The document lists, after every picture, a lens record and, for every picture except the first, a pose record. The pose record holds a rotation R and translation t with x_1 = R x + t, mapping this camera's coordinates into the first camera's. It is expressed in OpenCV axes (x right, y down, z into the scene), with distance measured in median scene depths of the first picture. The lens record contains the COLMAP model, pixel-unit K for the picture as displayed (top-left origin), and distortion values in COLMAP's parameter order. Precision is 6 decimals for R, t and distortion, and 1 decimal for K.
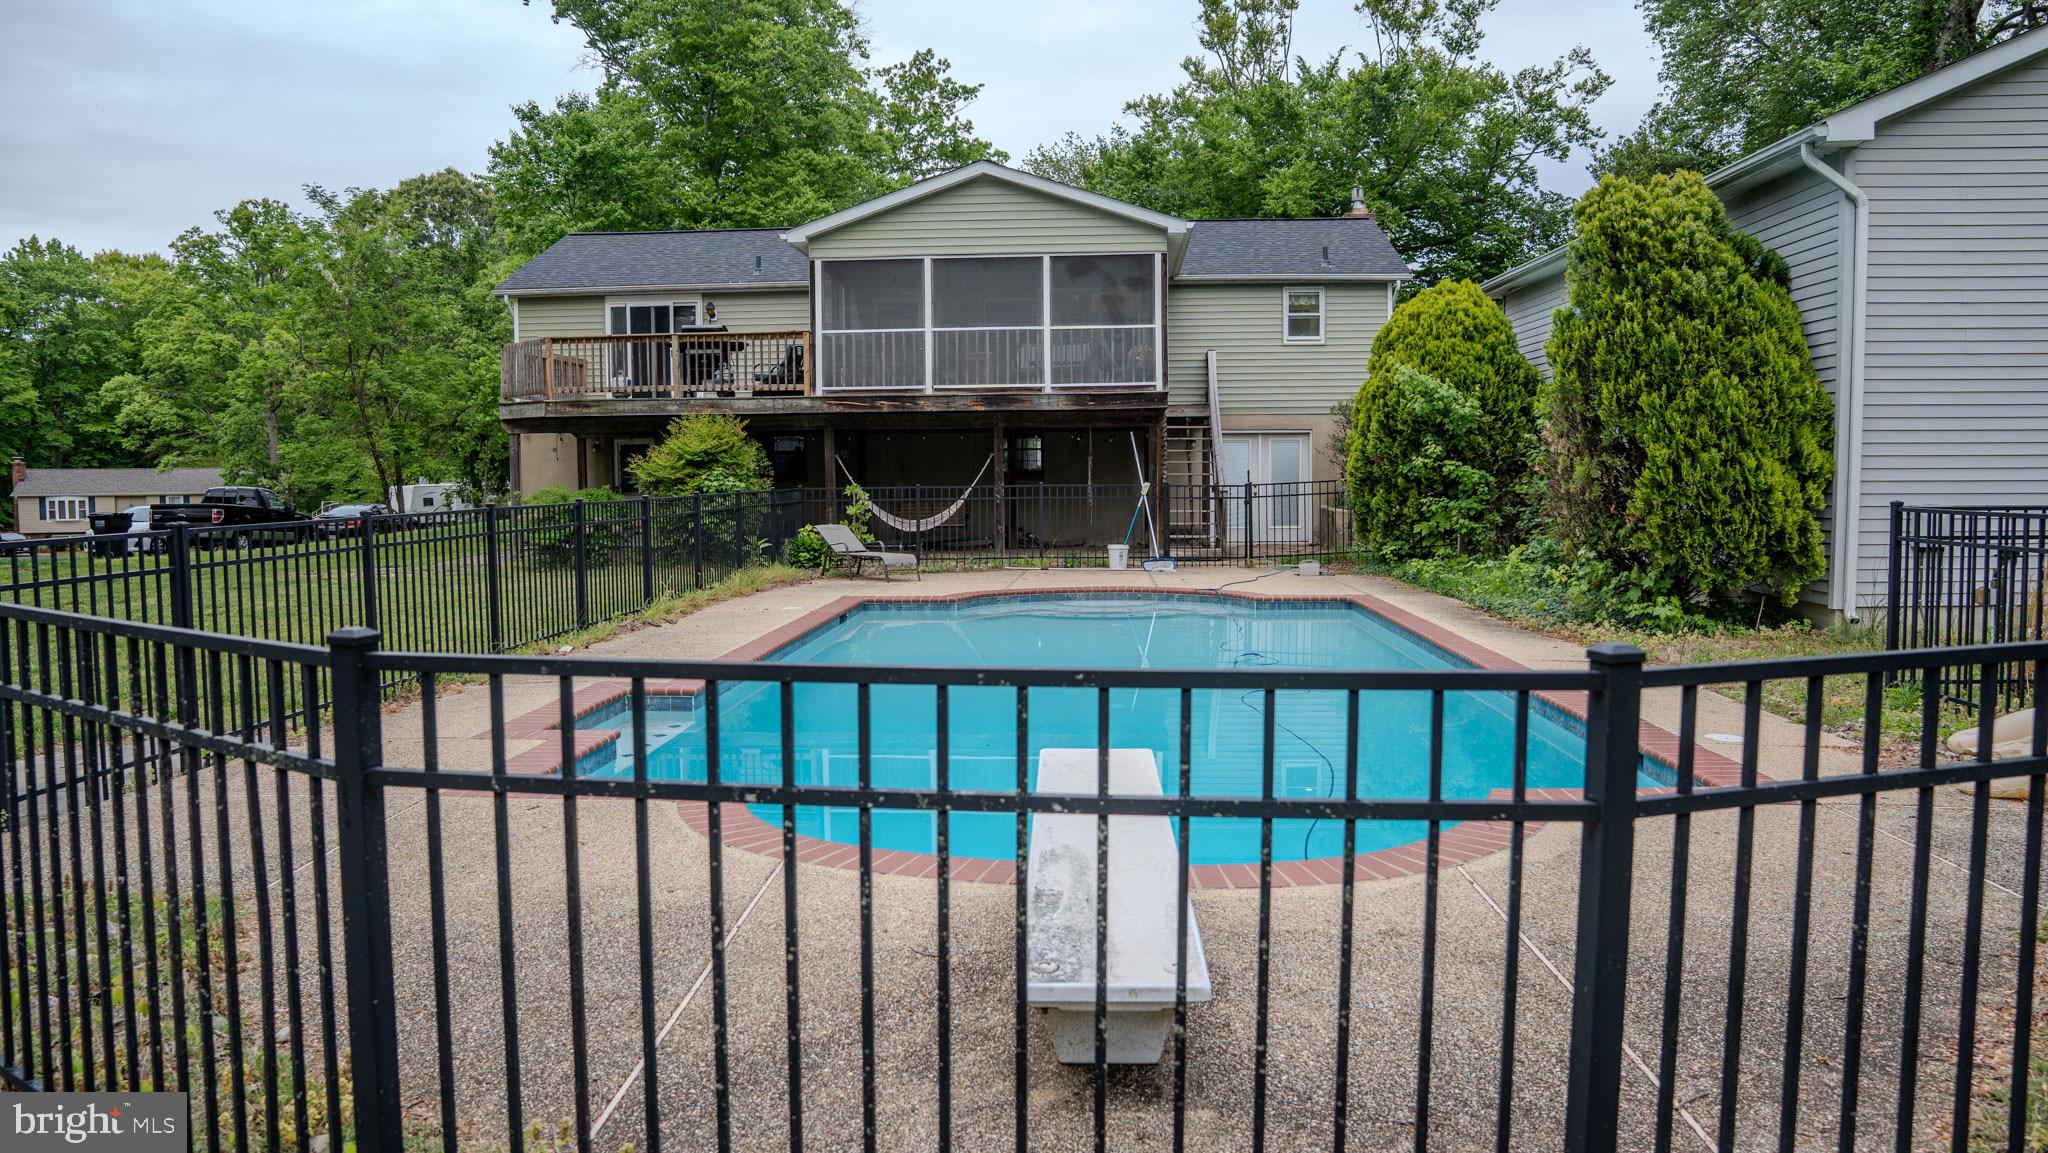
lens RADIAL K [[1417.2, 0, 1024.0], [0, 1417.2, 576.5], [0, 0, 1]] dist [-0.131652, 0.103362]
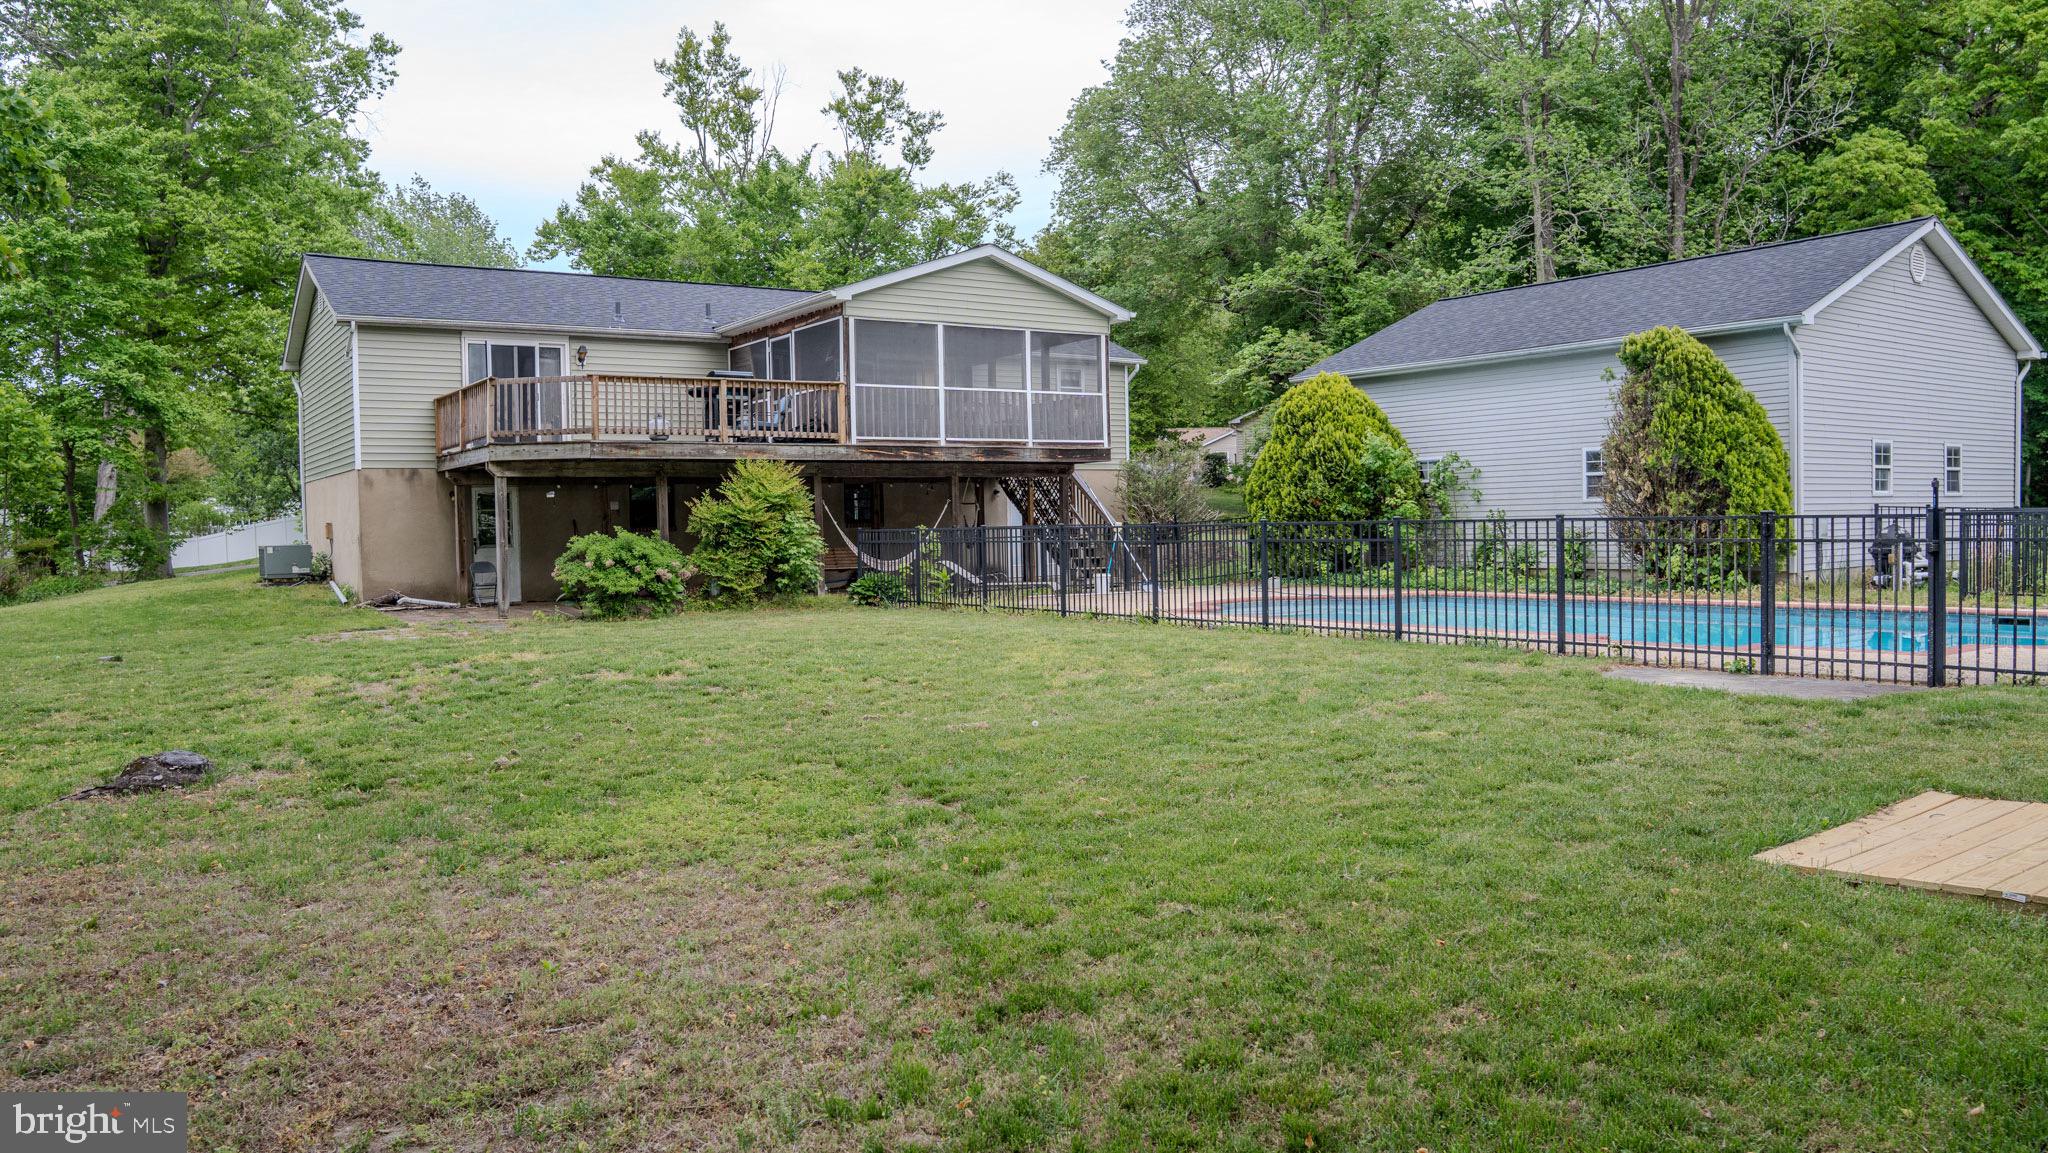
lens RADIAL K [[1417.2, 0, 1024.0], [0, 1417.2, 576.5], [0, 0, 1]] dist [-0.131652, 0.103362]
pose [[0.788375, -0.031067, 0.614410, -0.700431], [0.062146, 0.997637, -0.029297, 0.010540], [-0.612048, 0.061280, 0.788442, 0.087183]]
